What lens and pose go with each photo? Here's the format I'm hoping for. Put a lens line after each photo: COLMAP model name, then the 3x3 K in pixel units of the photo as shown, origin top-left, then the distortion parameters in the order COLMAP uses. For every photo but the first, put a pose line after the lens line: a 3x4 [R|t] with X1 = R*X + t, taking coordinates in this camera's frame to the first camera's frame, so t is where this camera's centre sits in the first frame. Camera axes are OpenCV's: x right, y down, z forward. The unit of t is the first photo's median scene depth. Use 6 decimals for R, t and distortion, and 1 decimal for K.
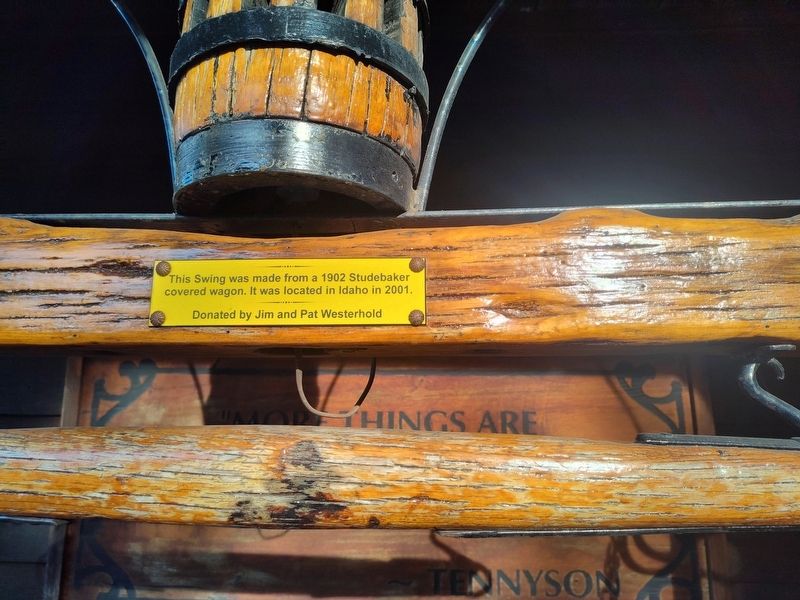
lens RADIAL K [[551.5, 0, 398.1], [0, 551.5, 299.1], [0, 0, 1]] dist [0.000931, -0.002895]
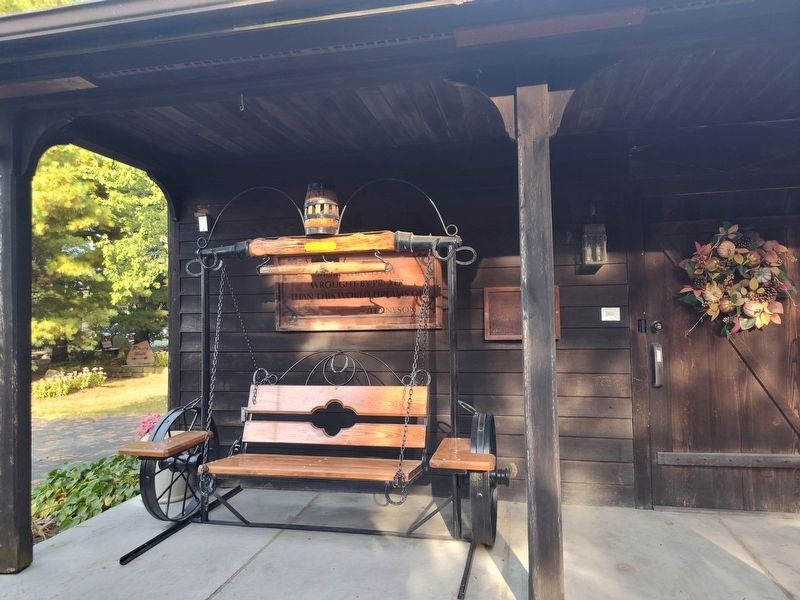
lens RADIAL K [[551.5, 0, 401.5], [0, 551.5, 298.6], [0, 0, 1]] dist [0.000931, -0.002895]
pose [[0.987682, -0.034674, -0.152582, 2.095489], [0.059653, 0.984934, 0.162319, -0.479526], [0.144655, -0.169421, 0.974870, -6.589161]]
